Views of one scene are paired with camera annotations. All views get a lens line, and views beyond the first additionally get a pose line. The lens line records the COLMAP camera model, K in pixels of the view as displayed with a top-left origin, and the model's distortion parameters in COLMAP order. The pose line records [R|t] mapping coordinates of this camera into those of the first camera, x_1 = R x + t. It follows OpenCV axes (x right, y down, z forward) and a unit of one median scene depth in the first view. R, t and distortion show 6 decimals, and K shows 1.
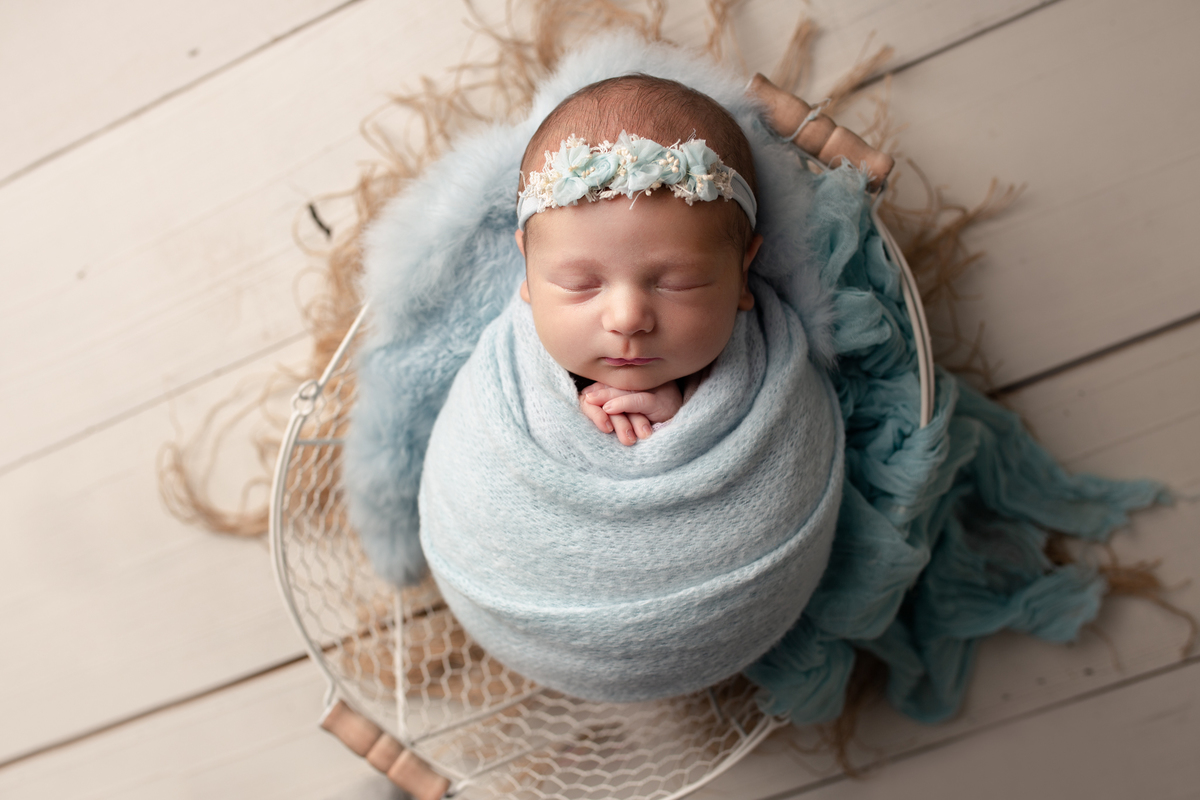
lens RADIAL K [[1199.4, 0, 599.8], [0, 1199.4, 399.6], [0, 0, 1]] dist [0.034710, 0.000000]
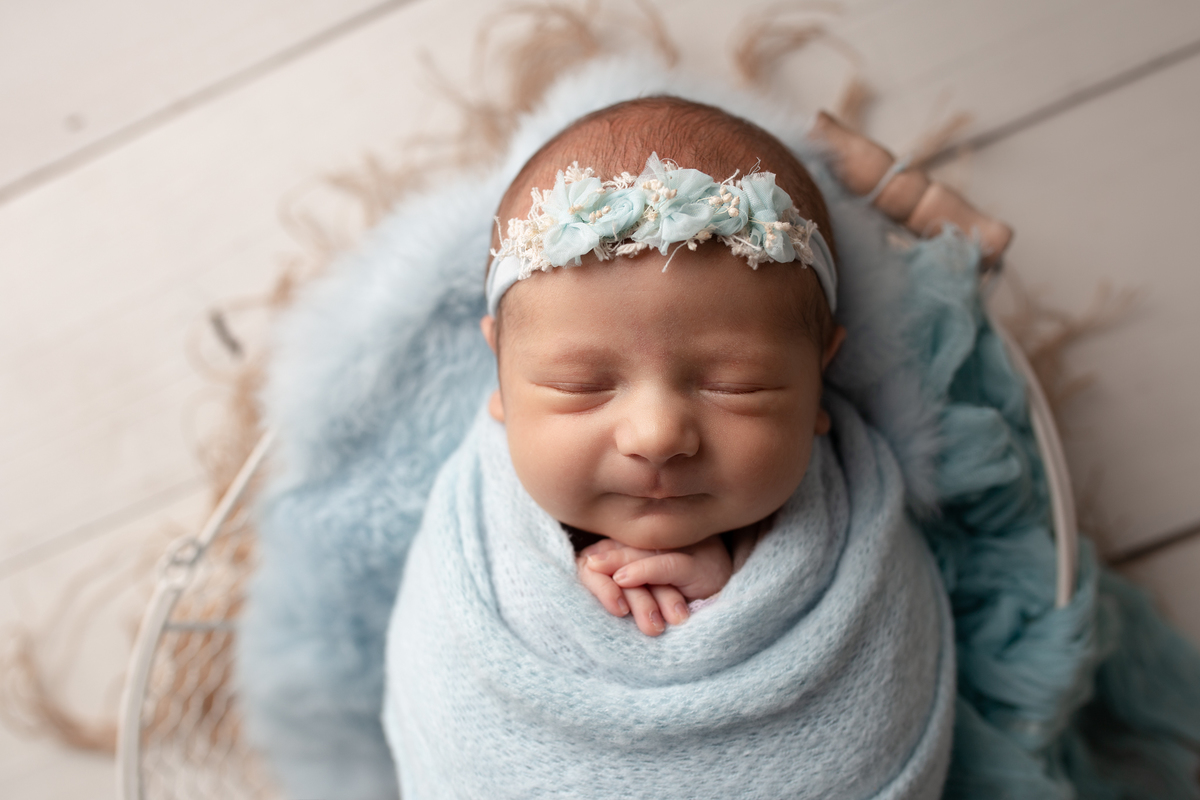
lens RADIAL K [[1199.4, 0, 611.2], [0, 1199.4, 408.3], [0, 0, 1]] dist [0.034710, 0.000000]
pose [[0.998777, 0.008434, 0.048711, -0.031053], [-0.001743, 0.990736, -0.135791, 0.005207], [-0.049405, 0.135540, 0.989539, 0.326594]]
